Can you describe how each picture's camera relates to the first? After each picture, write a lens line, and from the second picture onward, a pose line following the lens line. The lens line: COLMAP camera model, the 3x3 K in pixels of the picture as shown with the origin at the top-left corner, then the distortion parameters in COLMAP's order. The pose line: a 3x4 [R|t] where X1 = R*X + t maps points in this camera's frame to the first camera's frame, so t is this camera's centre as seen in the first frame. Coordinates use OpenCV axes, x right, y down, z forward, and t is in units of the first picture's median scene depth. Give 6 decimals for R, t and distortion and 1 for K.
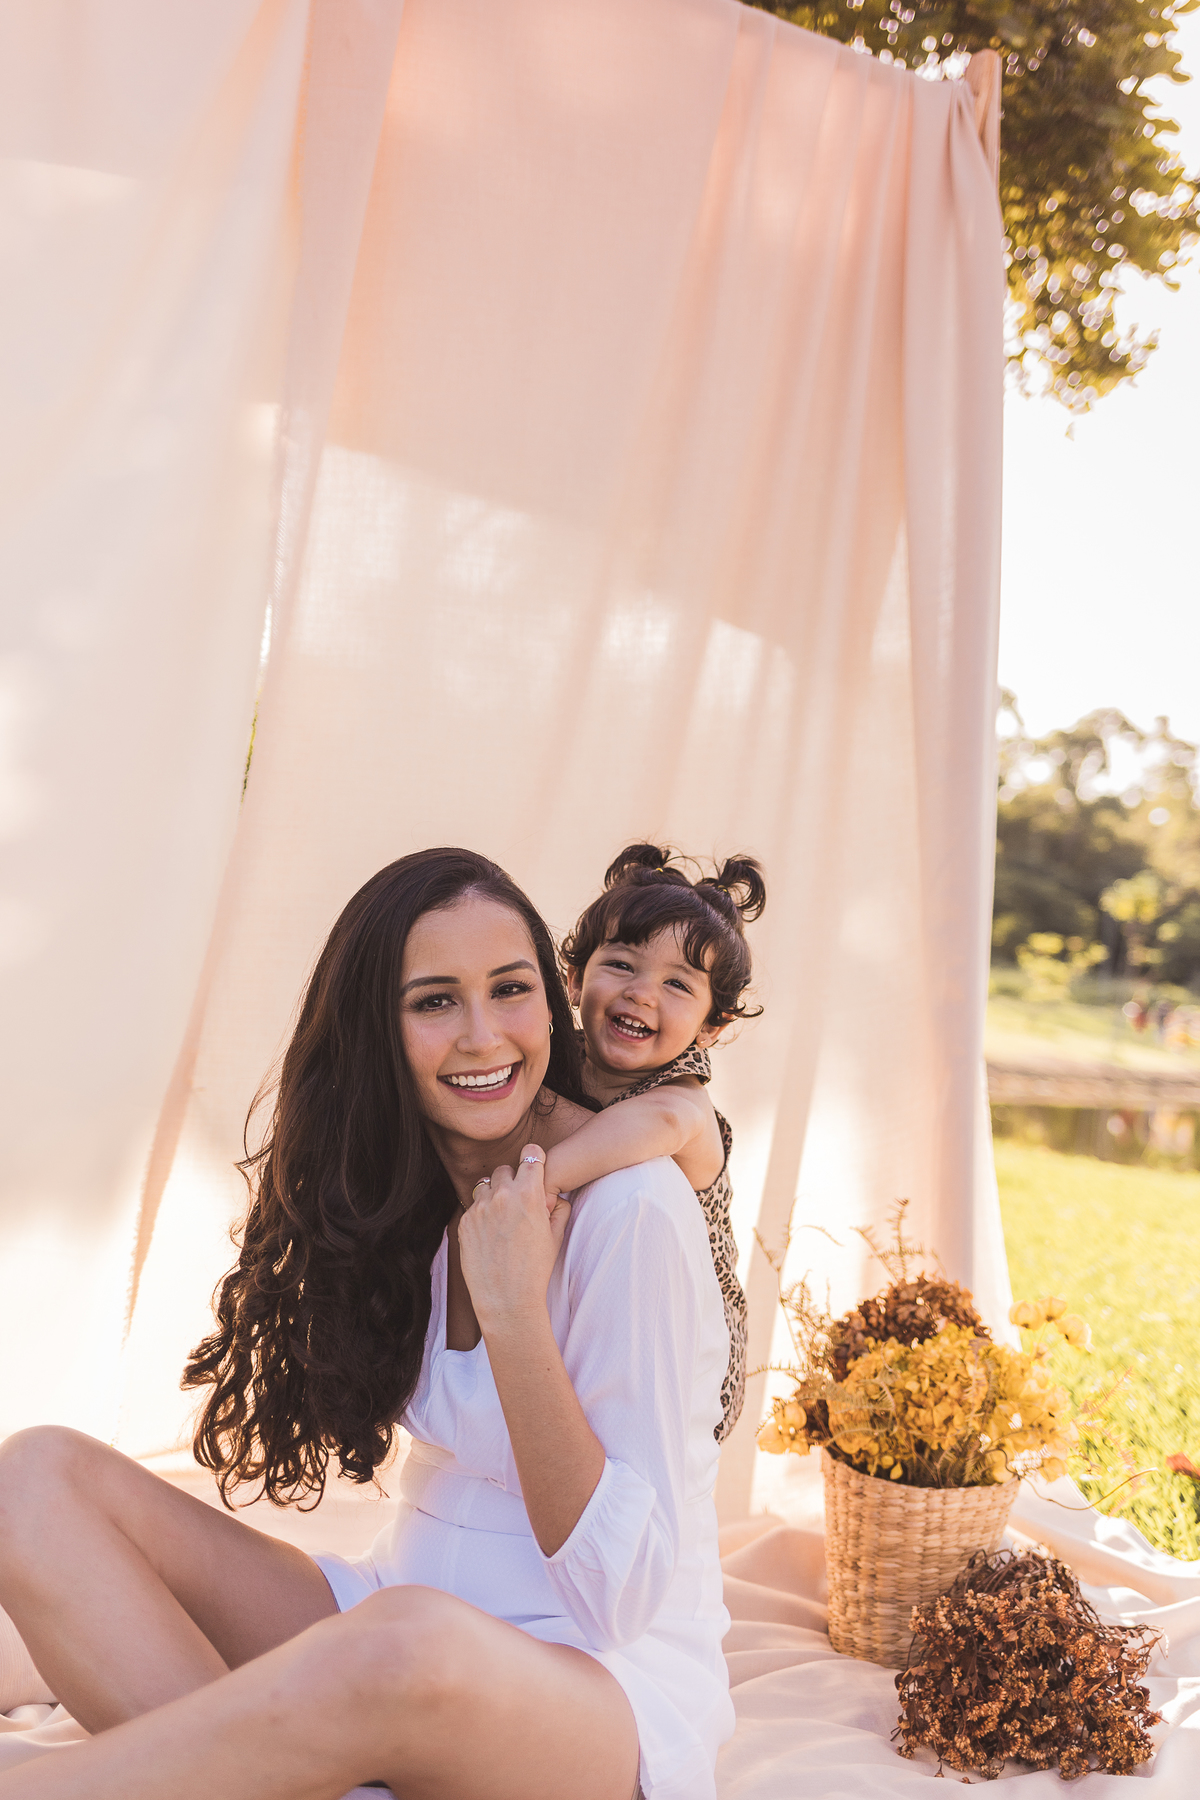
lens RADIAL K [[1889.8, 0, 654.7], [0, 1889.8, 893.5], [0, 0, 1]] dist [0.008440, -0.027991]
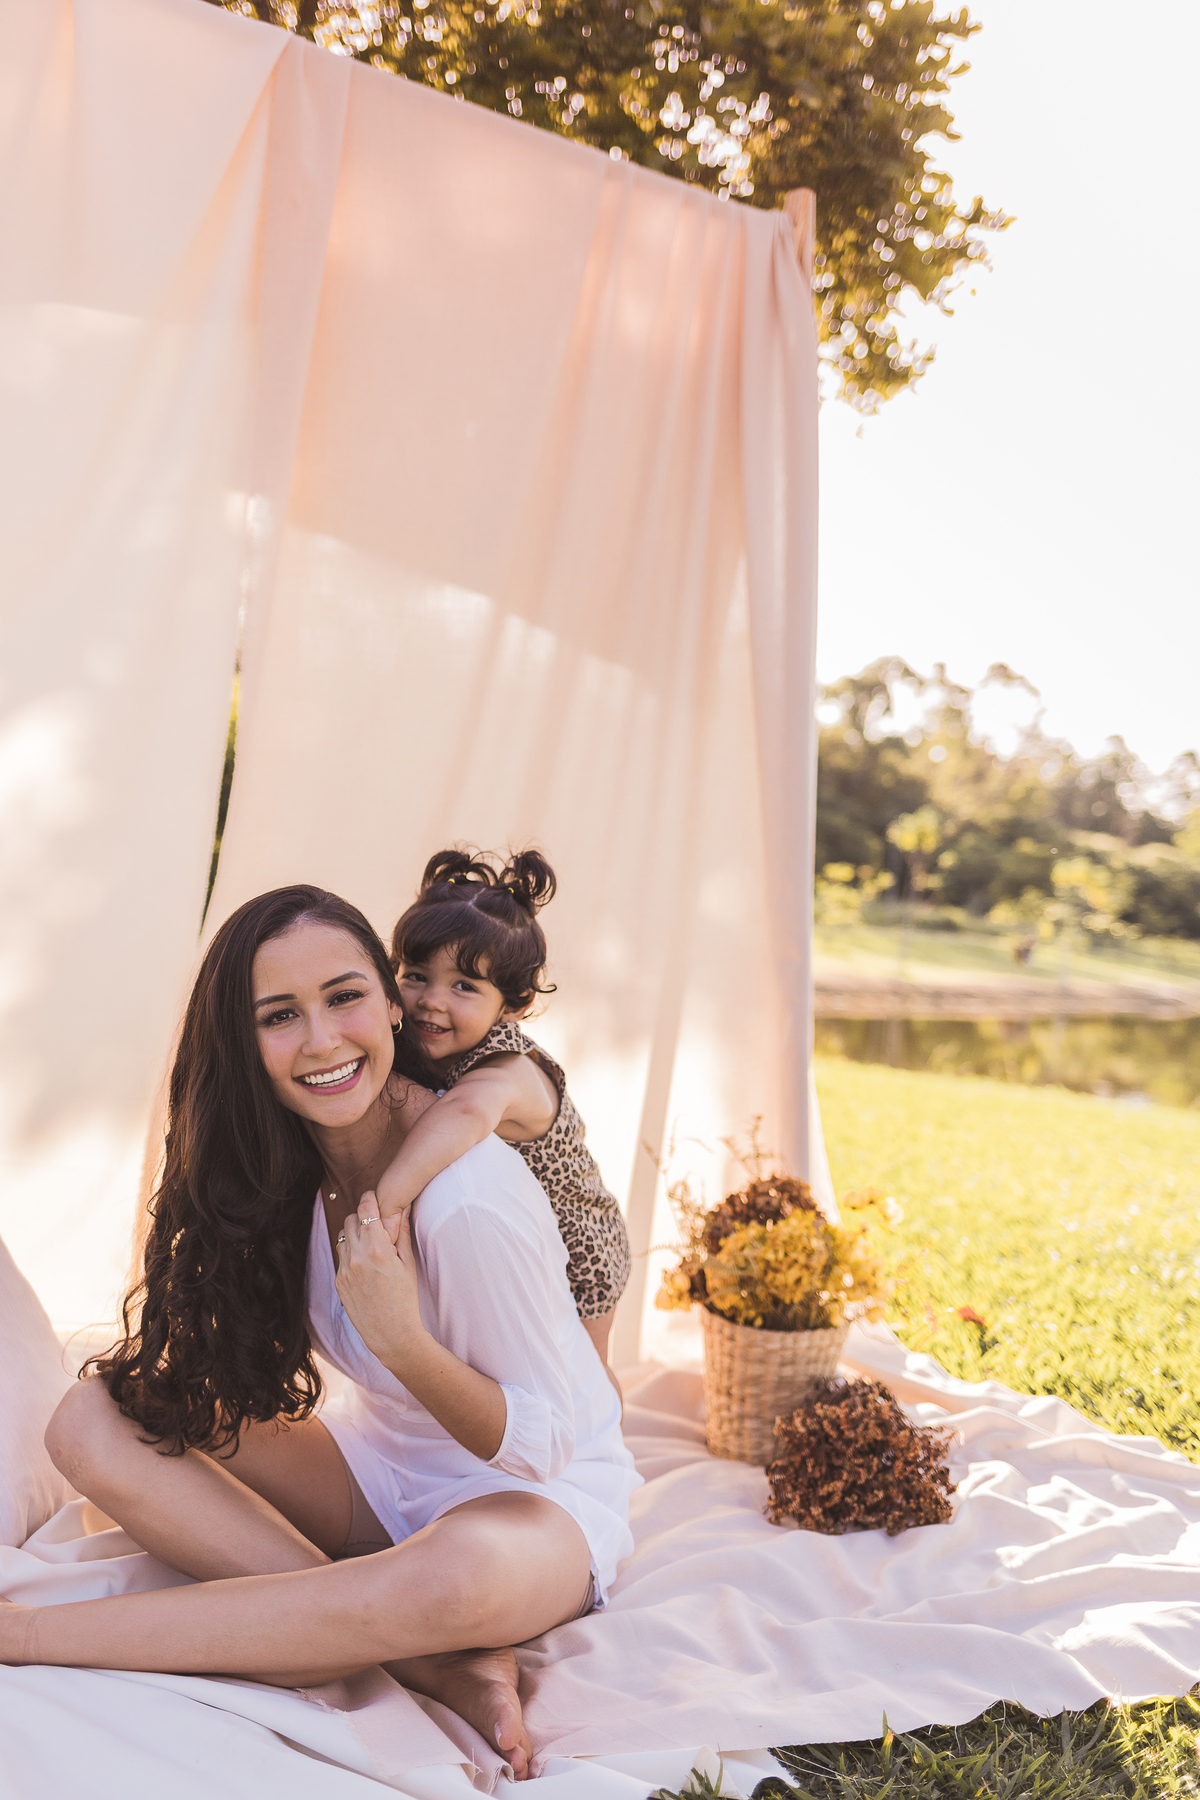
lens RADIAL K [[1731.7, 0, 600.0], [0, 1731.7, 900.0], [0, 0, 1]] dist [0.005205, -0.029982]
pose [[0.997543, -0.021228, 0.066768, -0.057264], [0.018576, 0.999024, 0.040083, -0.038896], [-0.067554, -0.038745, 0.996963, -0.187733]]
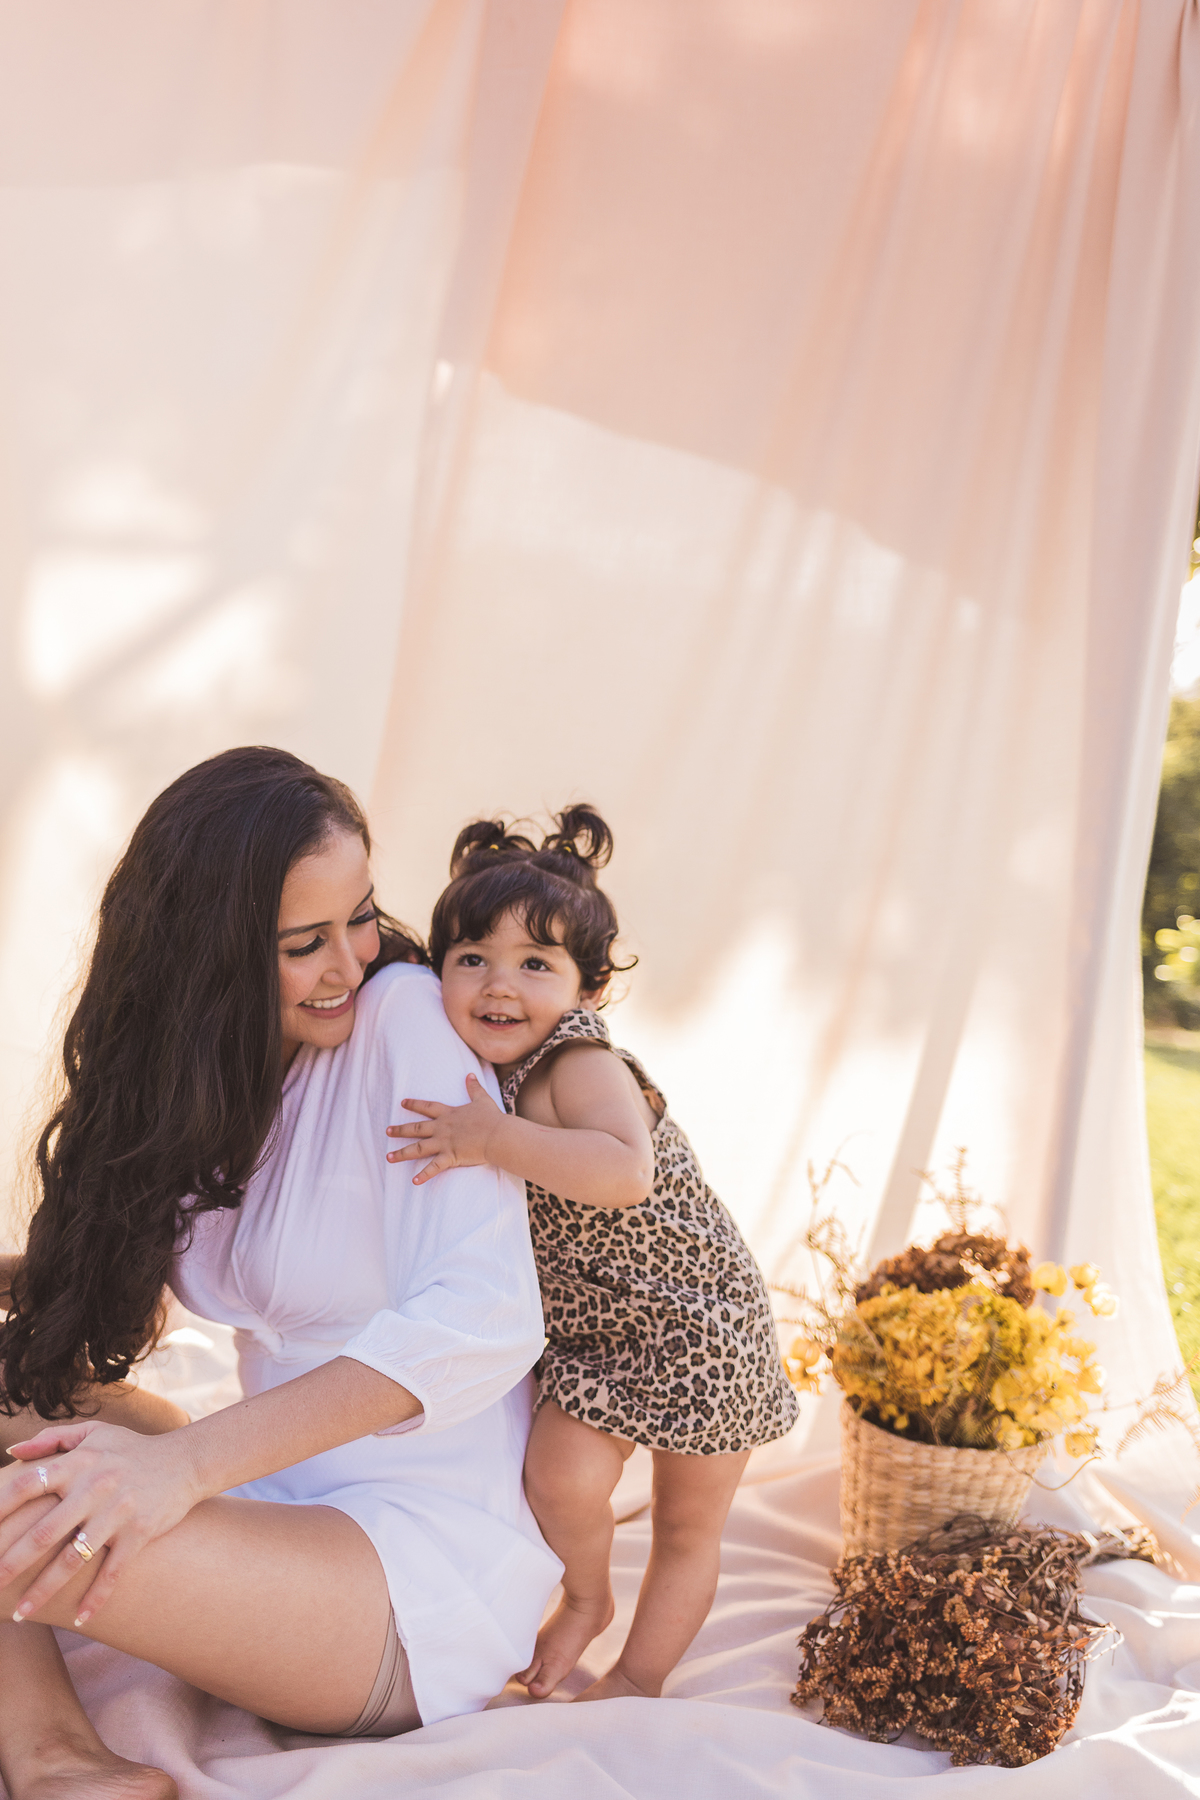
lens RADIAL K [[1731.7, 0, 600.0], [0, 1731.7, 900.0], [0, 0, 1]] dist [0.005205, -0.029982]
pose [[0.929267, 0.044515, -0.366716, 0.299604], [-0.034341, 0.998824, 0.034224, 0.013210], [0.367808, -0.019209, 0.929703, 0.122048]]
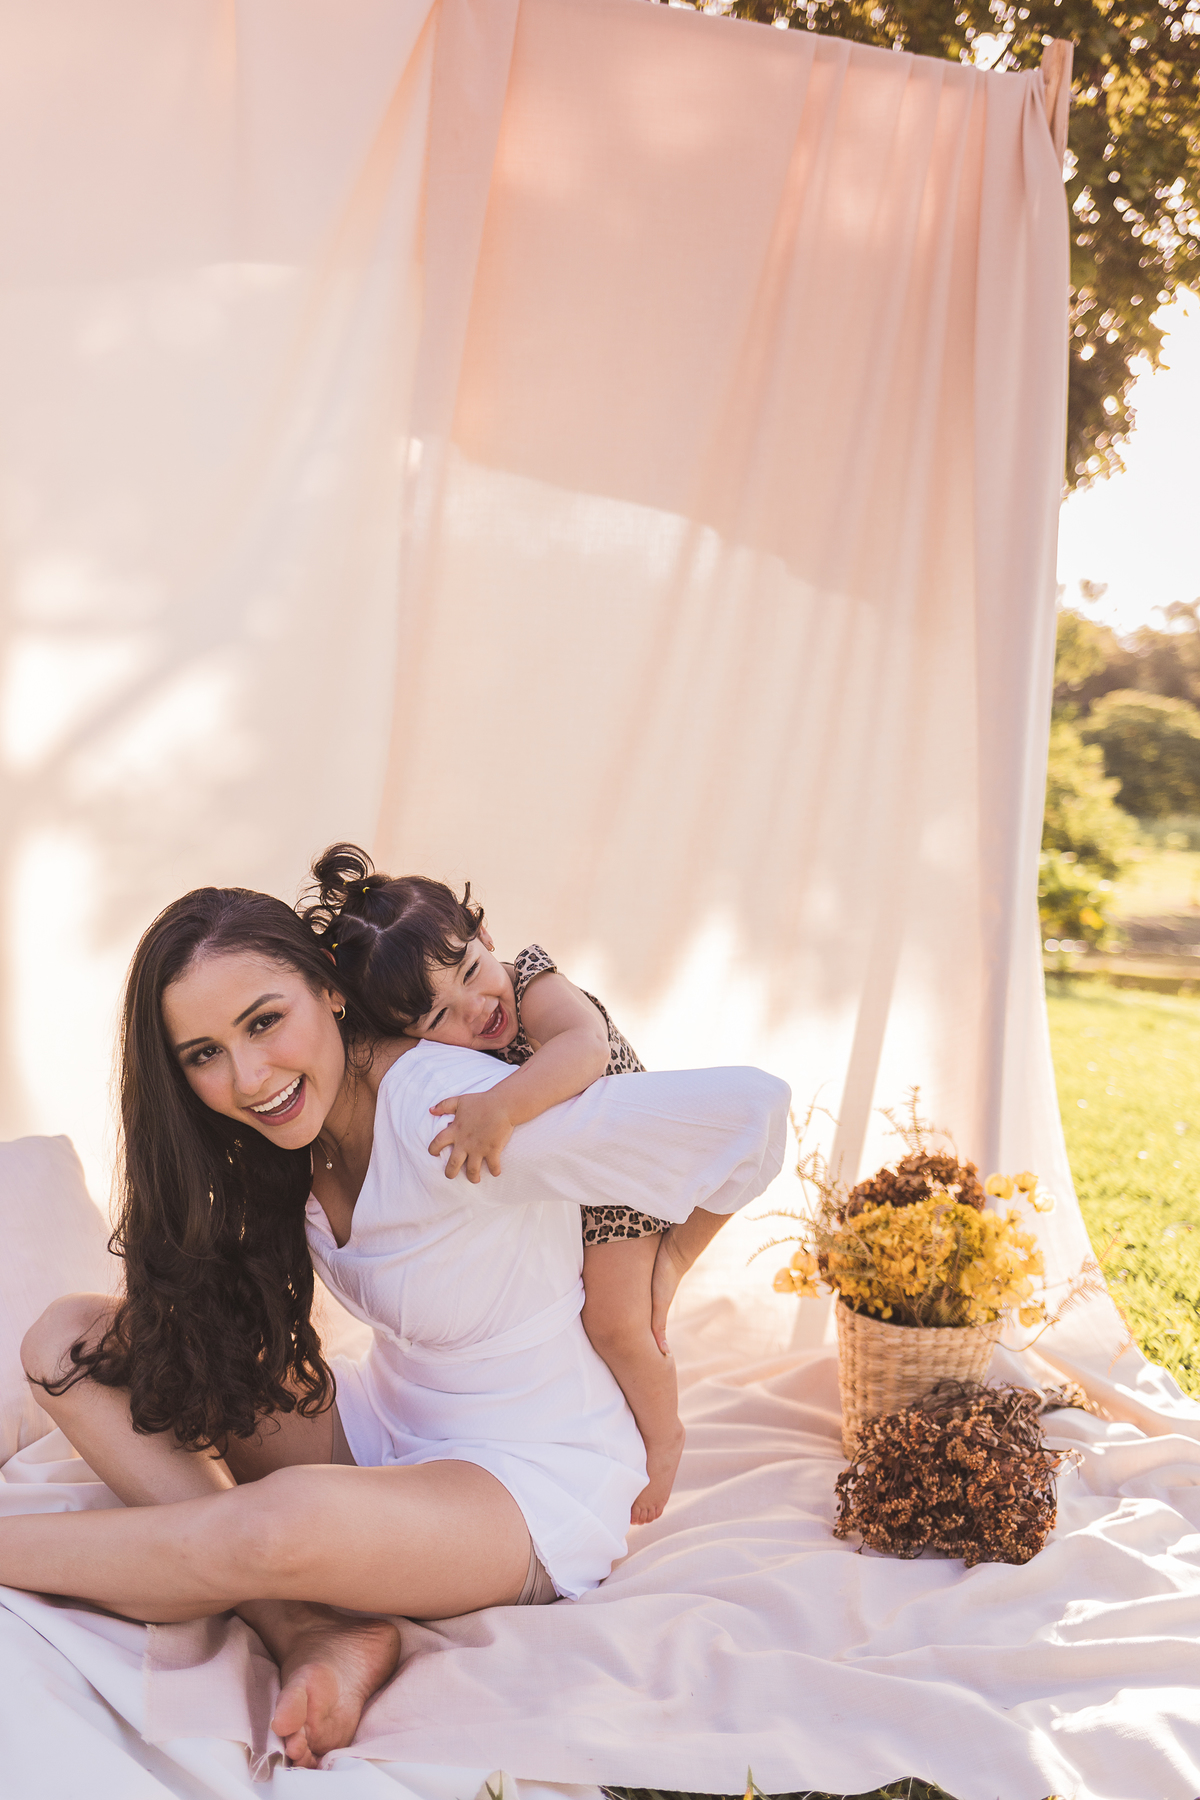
lens RADIAL K [[1731.7, 0, 600.0], [0, 1731.7, 900.0], [0, 0, 1]] dist [0.005205, -0.029982]
pose [[0.962093, -0.012173, -0.272450, 0.255642], [0.029534, 0.997779, 0.059714, -0.024619], [0.271118, -0.065497, 0.960315, -0.082360]]
